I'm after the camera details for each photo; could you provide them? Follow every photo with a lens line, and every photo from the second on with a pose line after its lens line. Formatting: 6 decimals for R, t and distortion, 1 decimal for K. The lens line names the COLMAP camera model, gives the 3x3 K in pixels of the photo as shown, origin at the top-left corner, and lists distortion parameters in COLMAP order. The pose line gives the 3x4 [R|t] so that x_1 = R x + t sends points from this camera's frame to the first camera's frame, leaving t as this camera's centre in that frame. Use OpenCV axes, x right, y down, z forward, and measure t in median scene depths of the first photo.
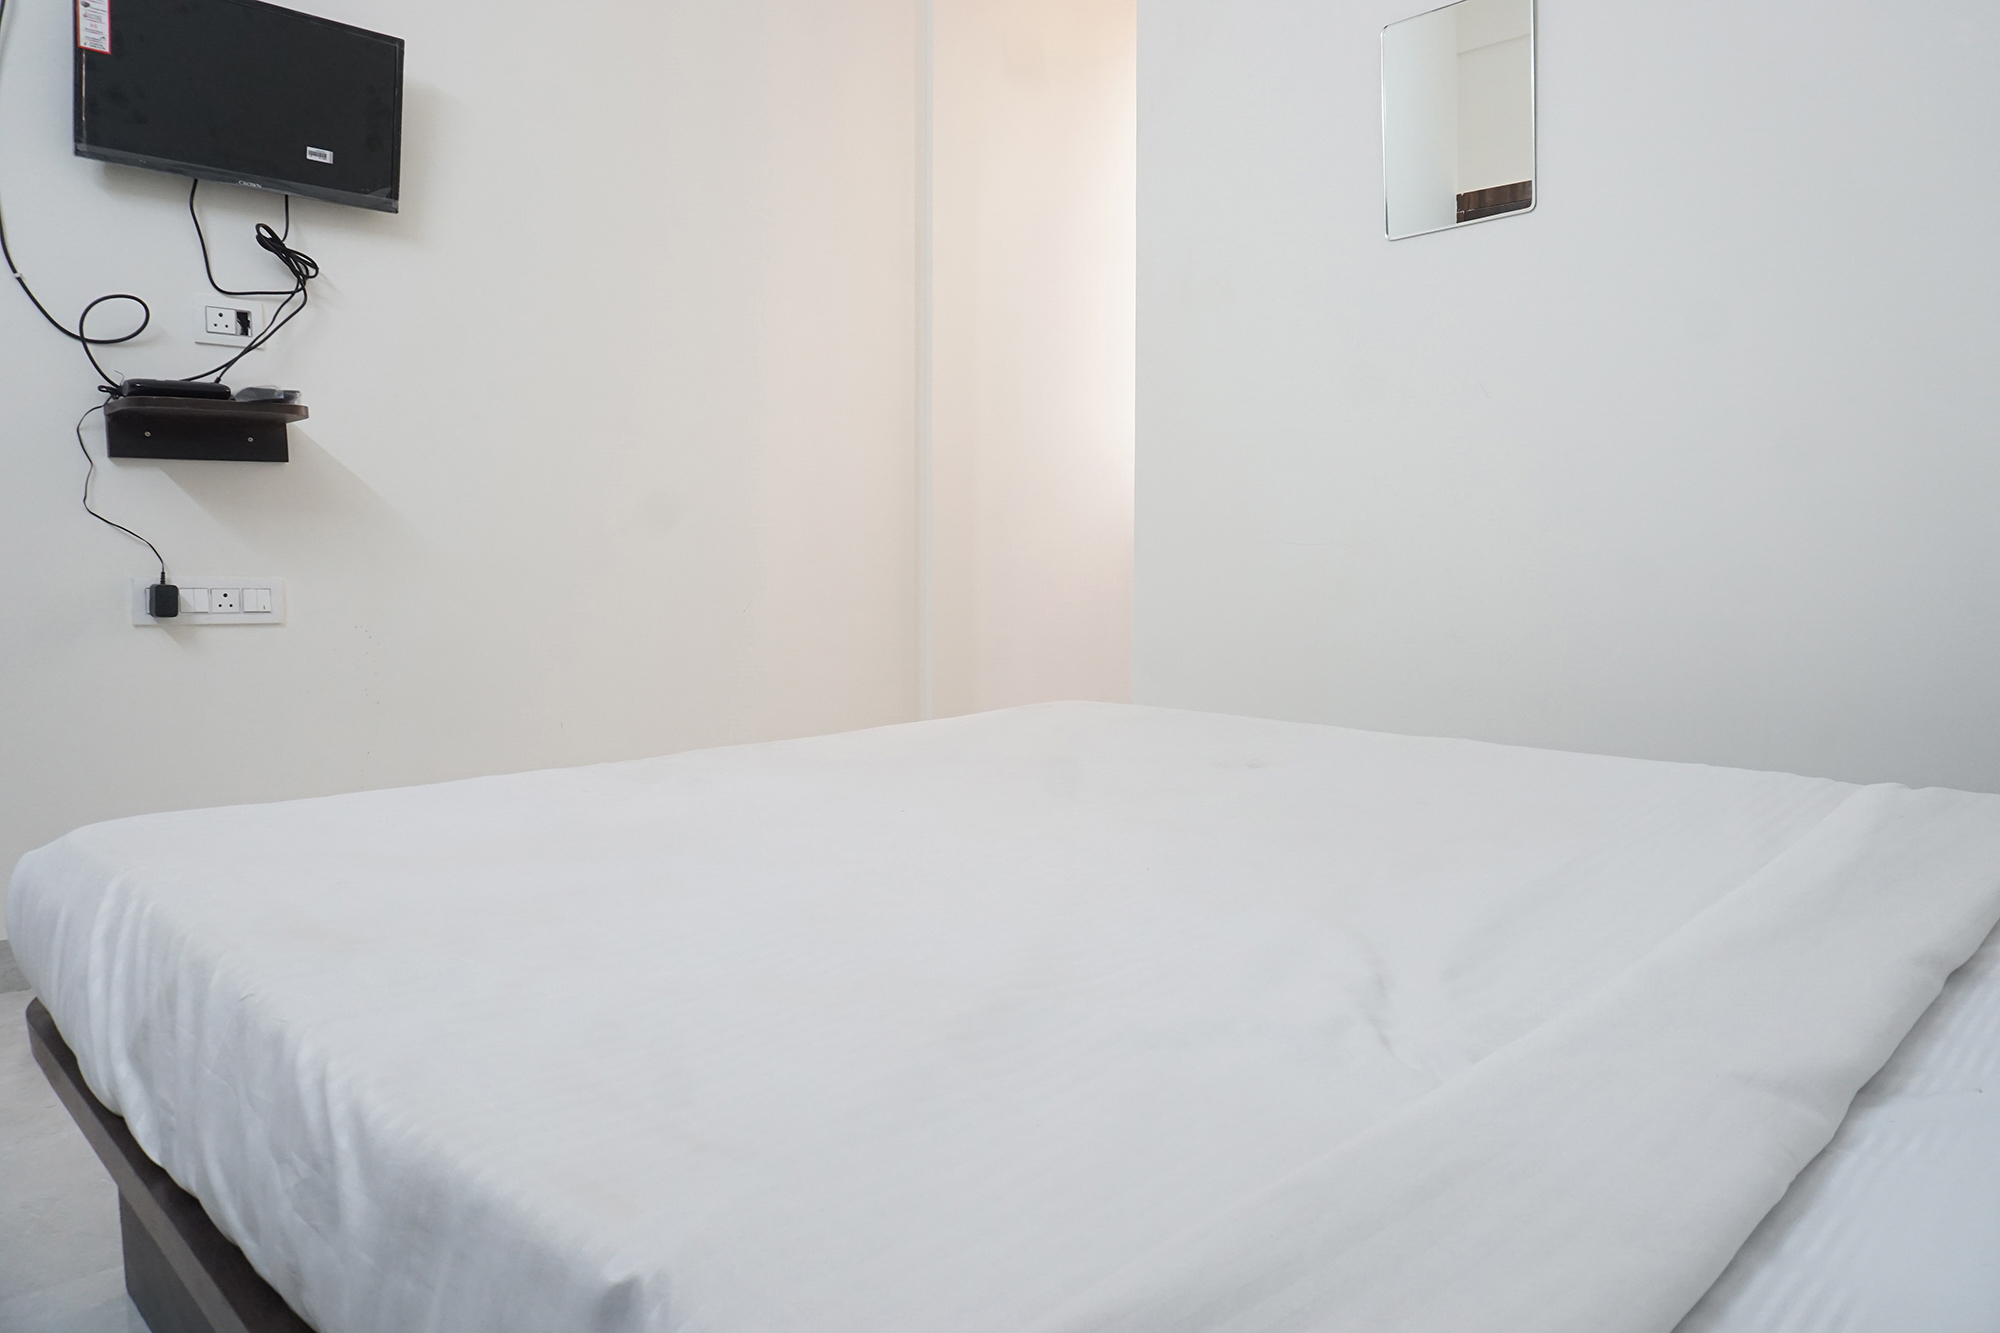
lens RADIAL K [[1362.4, 0, 1000.0], [0, 1362.4, 666.5], [0, 0, 1]] dist [0.004159, 0.002622]
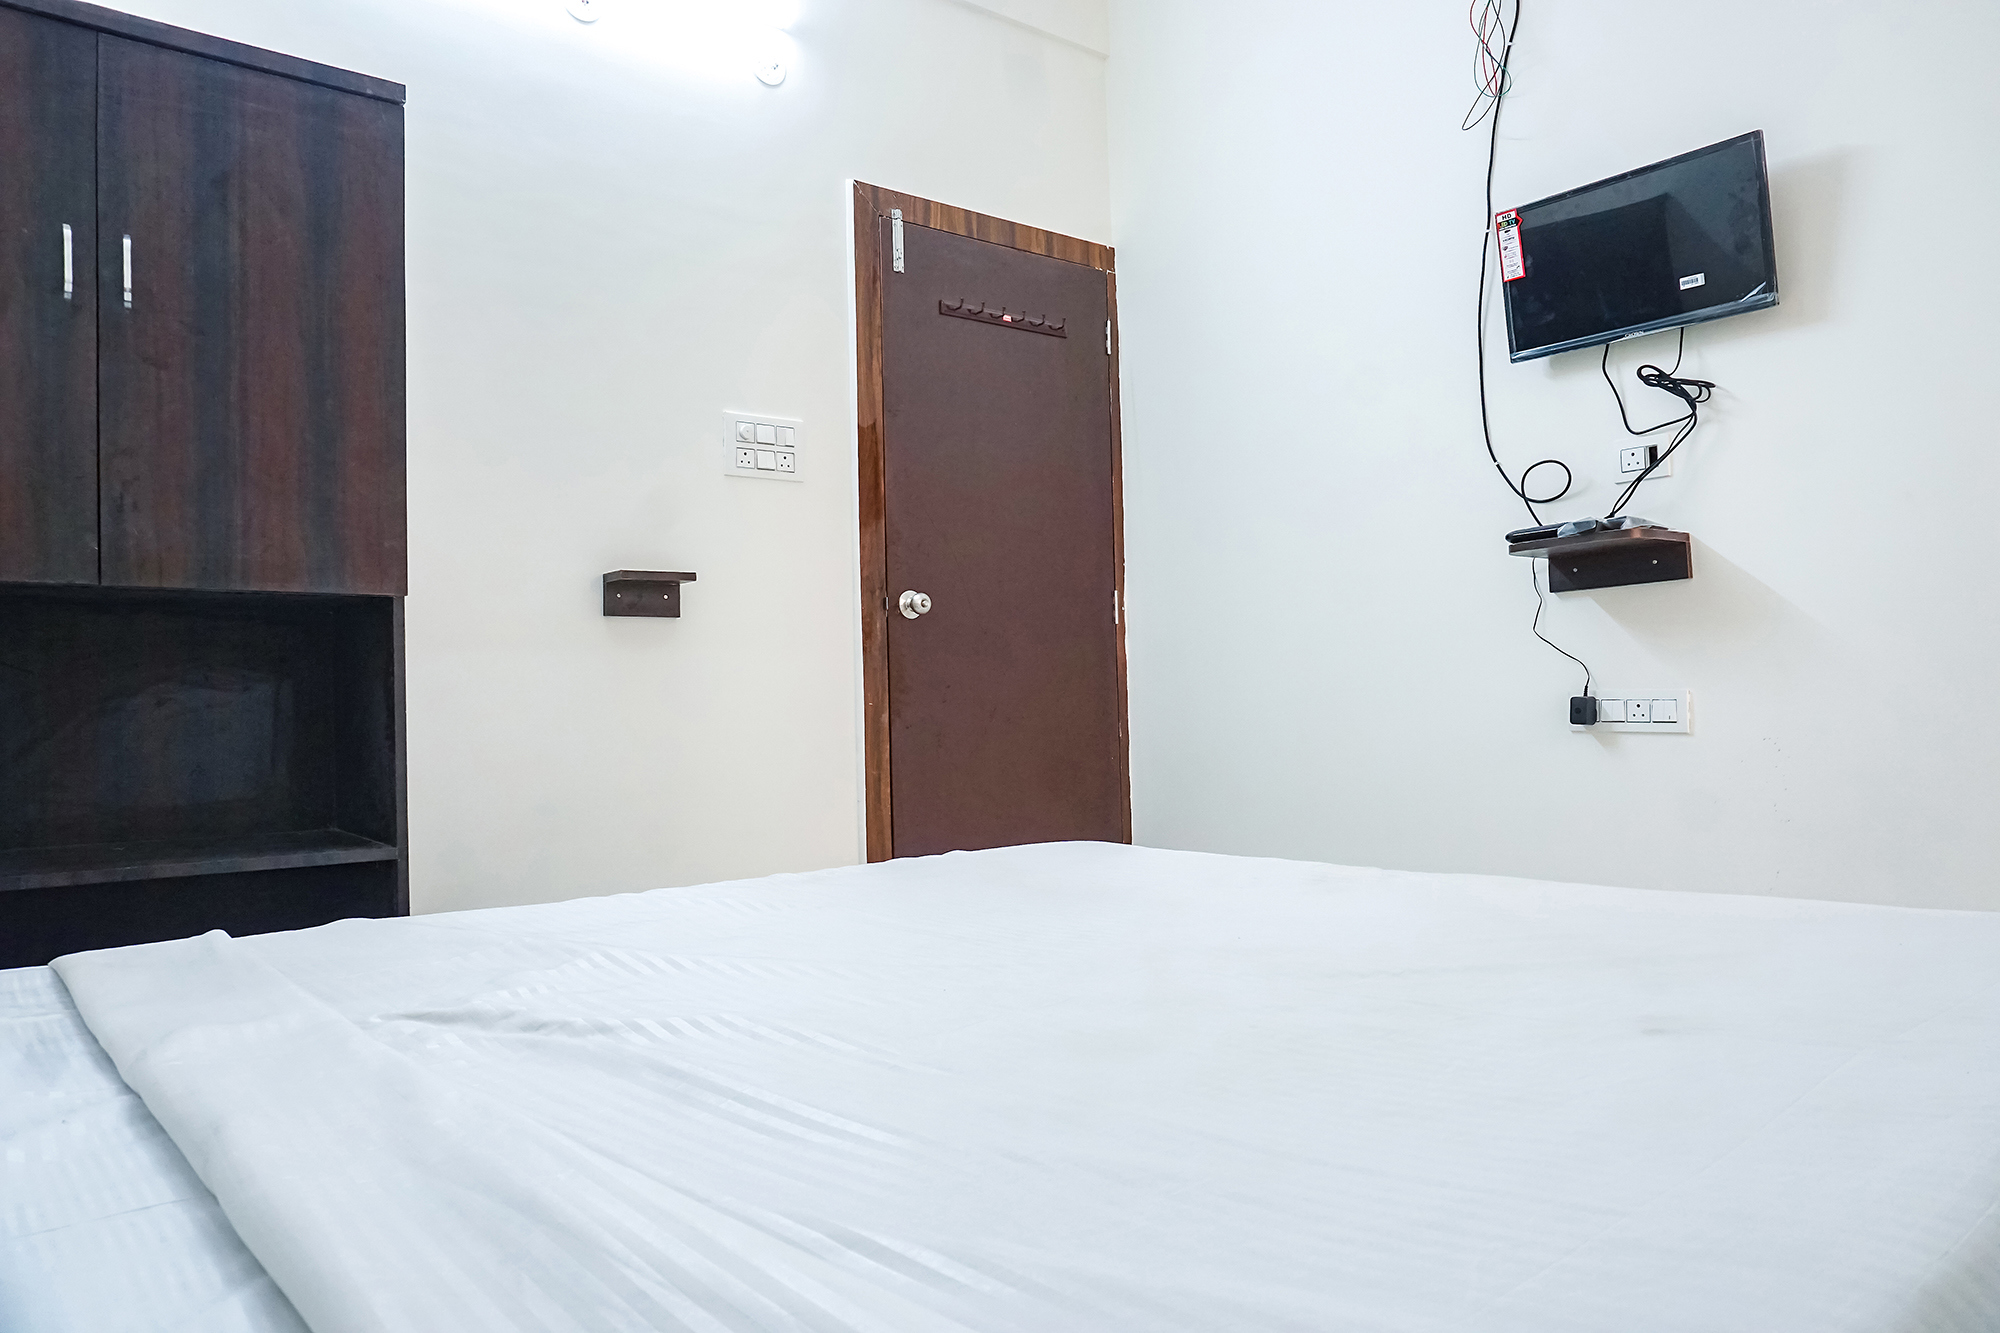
lens RADIAL K [[1367.3, 0, 1000.0], [0, 1367.3, 666.5], [0, 0, 1]] dist [-0.008505, -0.002609]
pose [[-0.122090, -0.019676, -0.992324, 0.595567], [-0.057319, 0.998275, -0.012742, -0.041133], [0.990863, 0.055323, -0.123007, 0.636559]]
